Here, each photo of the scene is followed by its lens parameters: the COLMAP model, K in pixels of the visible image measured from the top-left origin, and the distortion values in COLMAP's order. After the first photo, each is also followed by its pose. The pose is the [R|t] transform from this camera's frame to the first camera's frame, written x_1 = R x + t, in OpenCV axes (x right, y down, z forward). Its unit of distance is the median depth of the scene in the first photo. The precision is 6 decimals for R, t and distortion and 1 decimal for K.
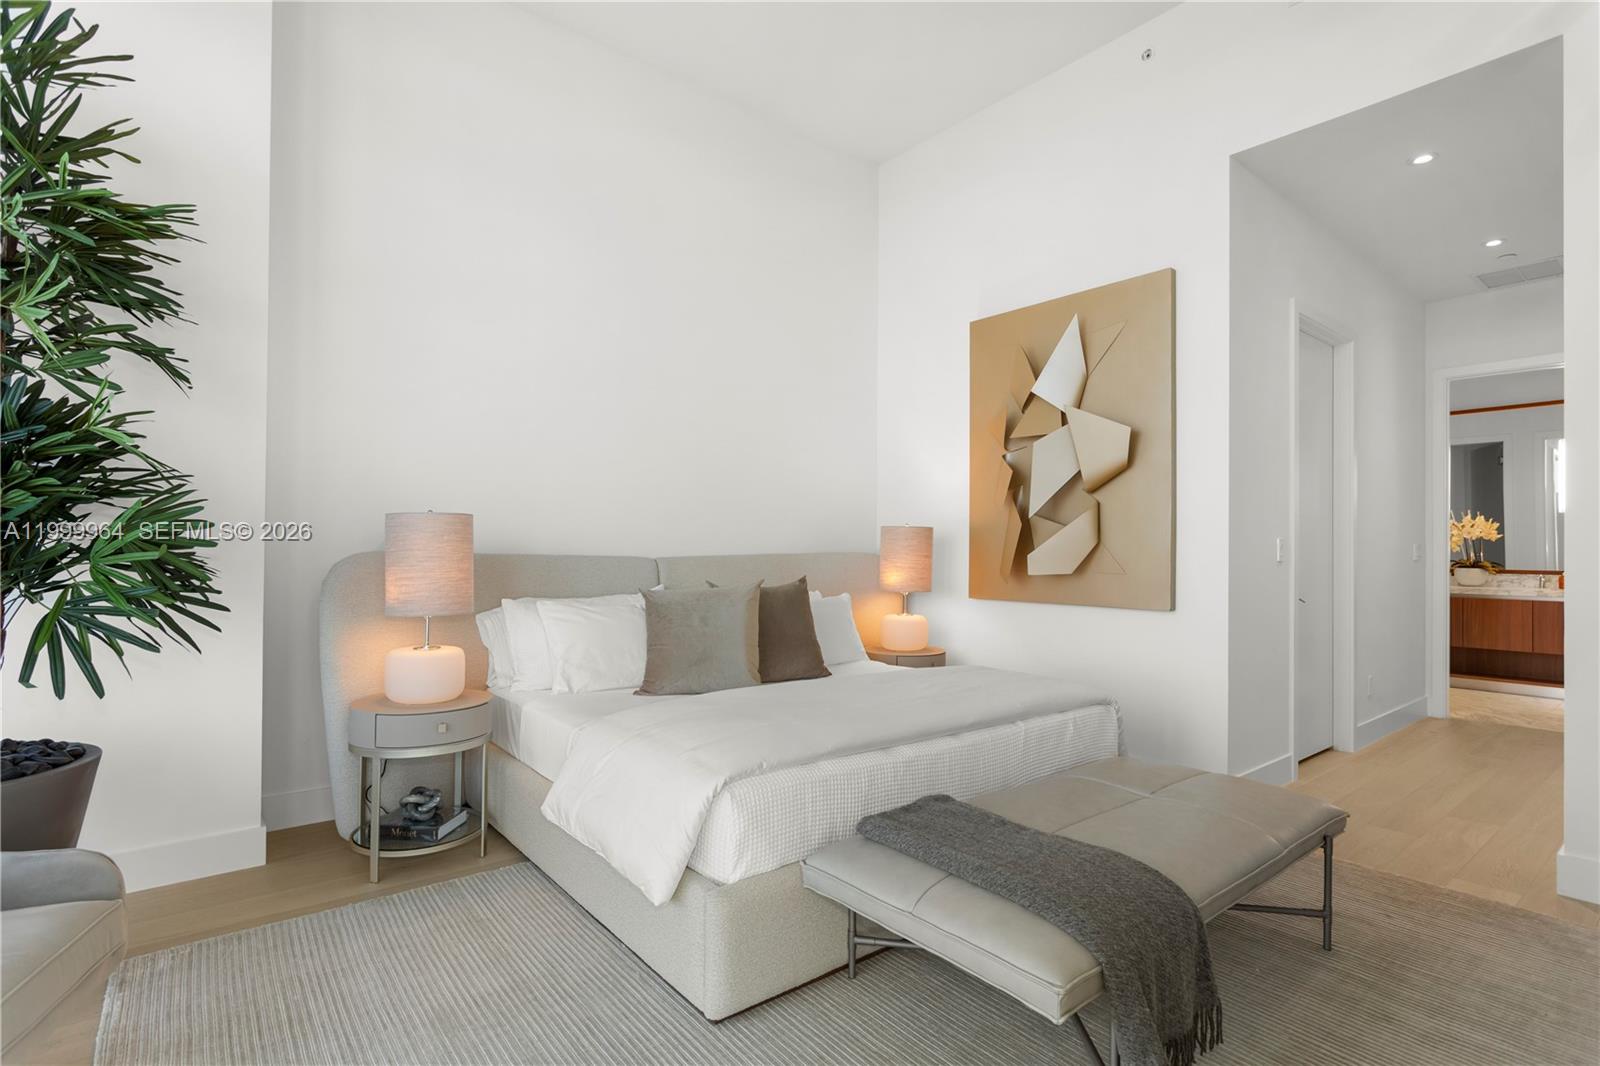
lens RADIAL K [[775.3, 0, 799.8], [0, 775.3, 539.3], [0, 0, 1]] dist [-0.013693, 0.007975]
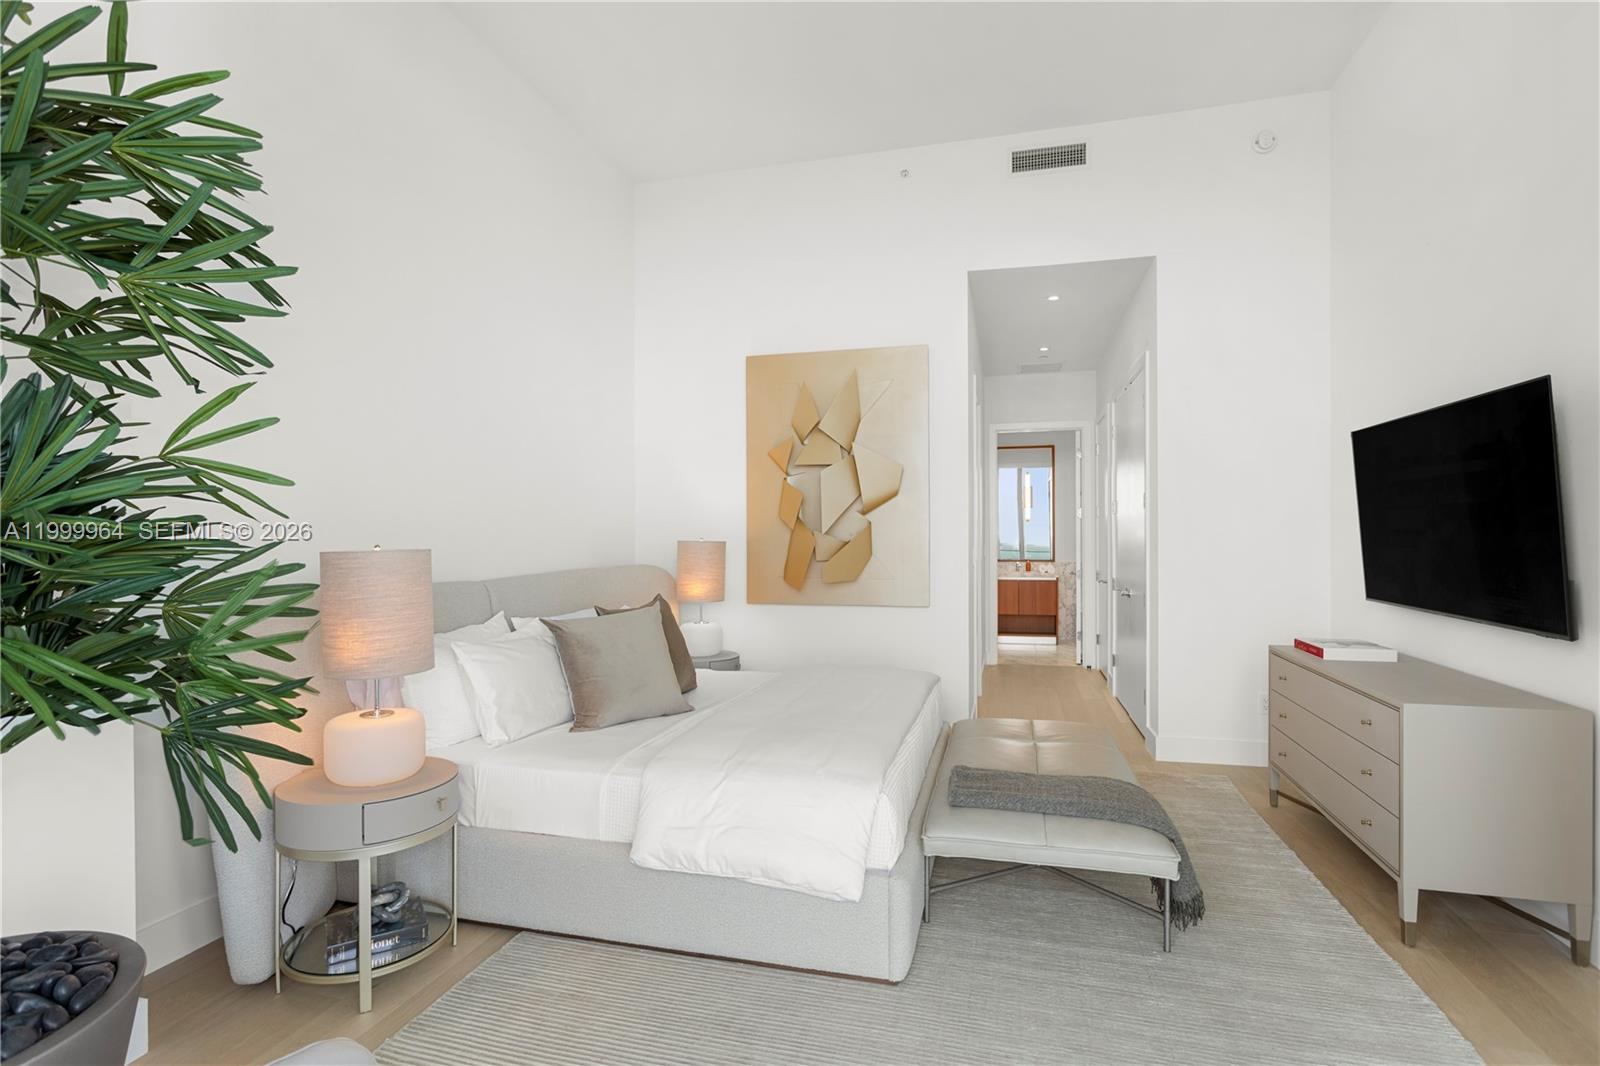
lens RADIAL K [[775.3, 0, 797.4], [0, 775.3, 529.3], [0, 0, 1]] dist [-0.013693, 0.007975]
pose [[0.808112, -0.004878, 0.589008, -0.518480], [0.002300, 0.999984, 0.005127, -0.049248], [-0.589024, -0.002789, 0.808111, 0.067222]]
